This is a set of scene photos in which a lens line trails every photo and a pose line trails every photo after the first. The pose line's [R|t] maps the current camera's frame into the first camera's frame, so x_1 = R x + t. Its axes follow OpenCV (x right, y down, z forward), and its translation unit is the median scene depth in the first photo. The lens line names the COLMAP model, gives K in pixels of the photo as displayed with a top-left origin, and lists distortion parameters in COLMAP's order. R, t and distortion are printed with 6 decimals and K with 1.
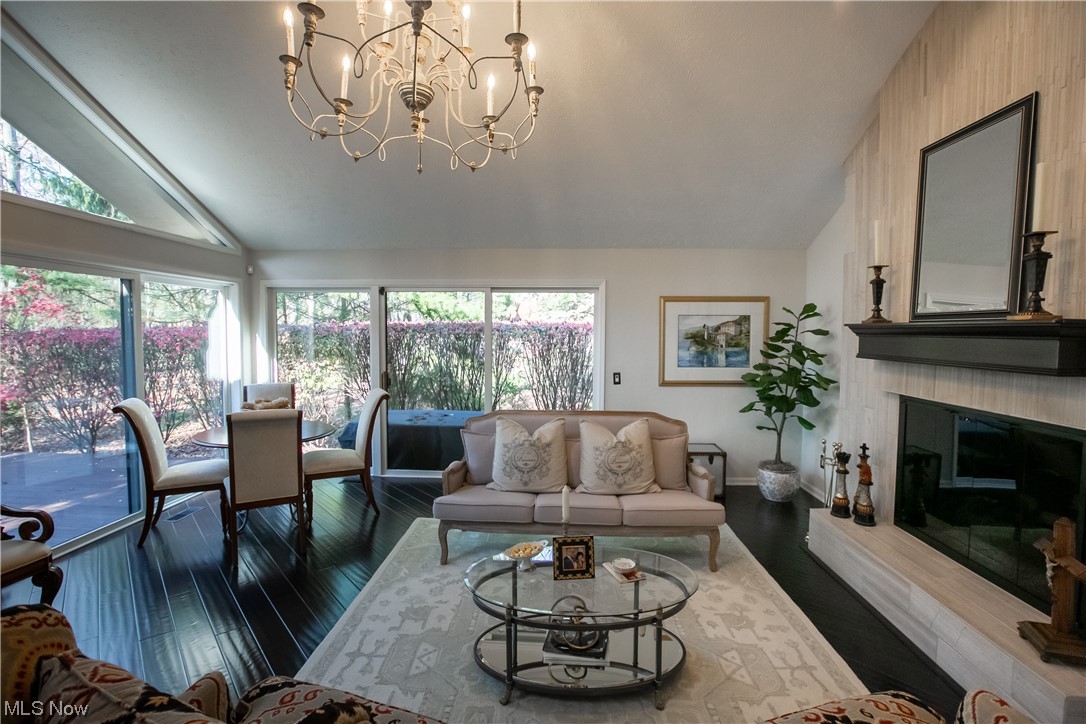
lens RADIAL K [[505.7, 0, 543.6], [0, 505.7, 355.0], [0, 0, 1]] dist [-0.052576, 0.019558]
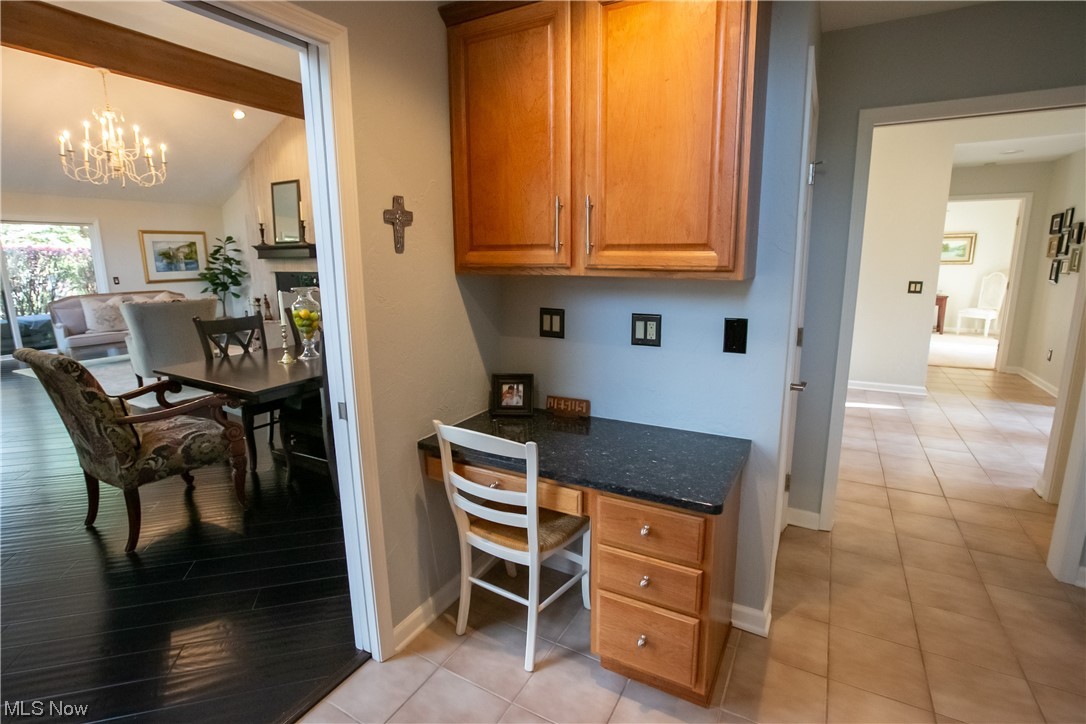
lens RADIAL K [[505.7, 0, 543.6], [0, 505.7, 355.0], [0, 0, 1]] dist [-0.052576, 0.019558]
pose [[0.439728, -0.180336, 0.879840, -0.770849], [0.051671, 0.983091, 0.175675, 0.084633], [-0.896643, -0.031788, 0.441611, -1.062959]]
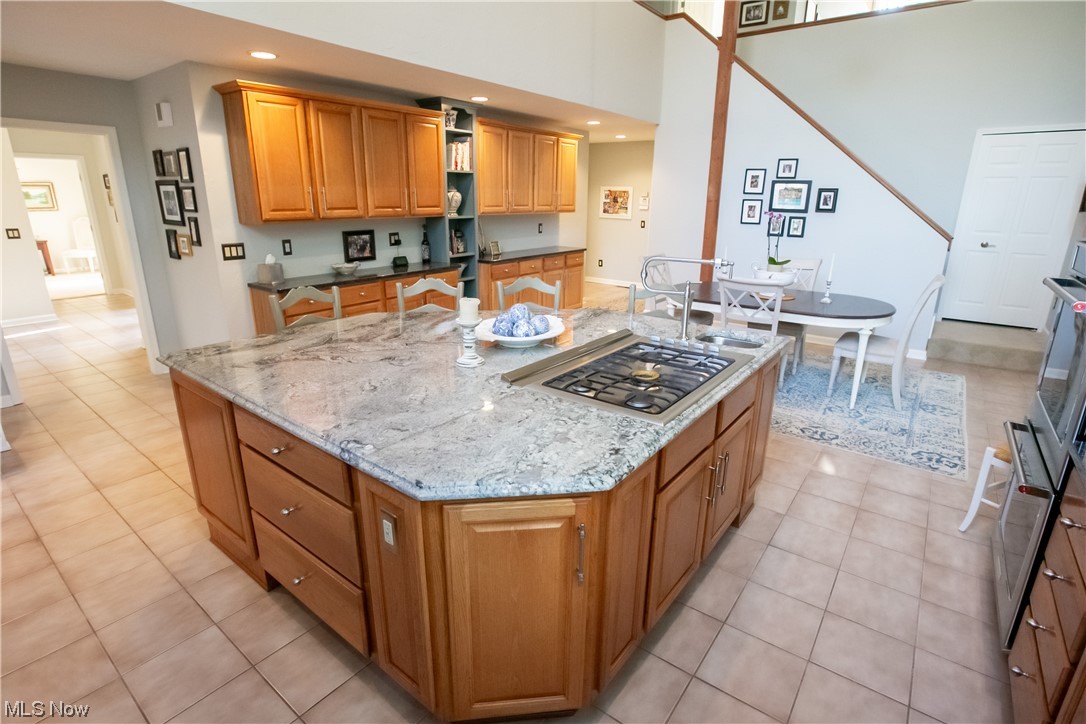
lens RADIAL K [[544.4, 0, 539.1], [0, 544.4, 354.2], [0, 0, 1]] dist [-0.058514, 0.025439]
pose [[-0.824334, -0.169605, 0.540099, -1.360540], [0.014311, 0.947516, 0.319388, 0.050058], [-0.565922, 0.271012, -0.778643, -0.932670]]
